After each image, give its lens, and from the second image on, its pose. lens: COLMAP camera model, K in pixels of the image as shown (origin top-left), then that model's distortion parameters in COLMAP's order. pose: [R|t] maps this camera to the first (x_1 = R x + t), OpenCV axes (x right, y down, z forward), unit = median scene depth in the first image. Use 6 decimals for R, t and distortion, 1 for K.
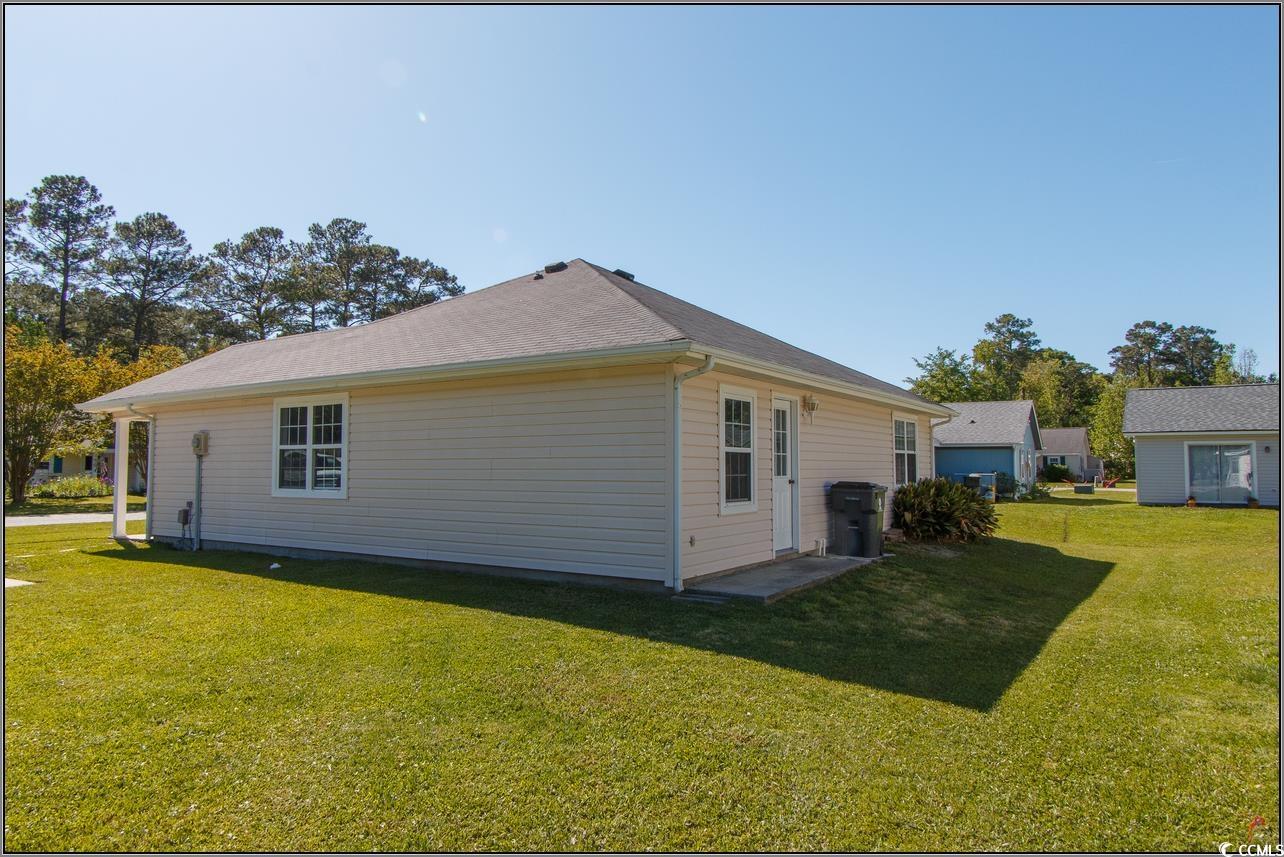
lens RADIAL K [[843.3, 0, 642.0], [0, 843.3, 428.5], [0, 0, 1]] dist [-0.003547, 0.003125]
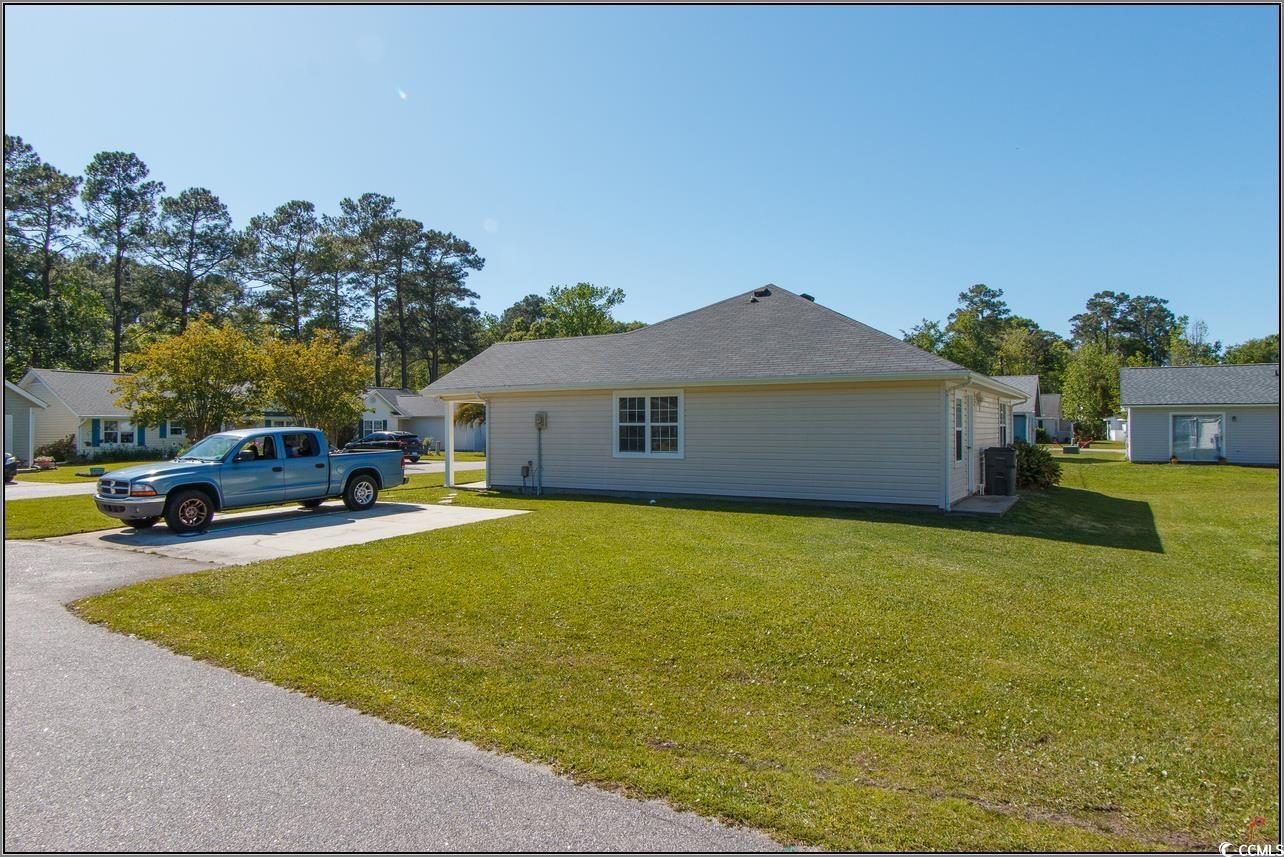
lens RADIAL K [[843.3, 0, 642.0], [0, 843.3, 428.5], [0, 0, 1]] dist [-0.003547, 0.003125]
pose [[0.998814, -0.000818, 0.048678, -0.071764], [-0.001447, 0.998919, 0.046460, -0.006125], [-0.048663, -0.046475, 0.997733, -0.076059]]
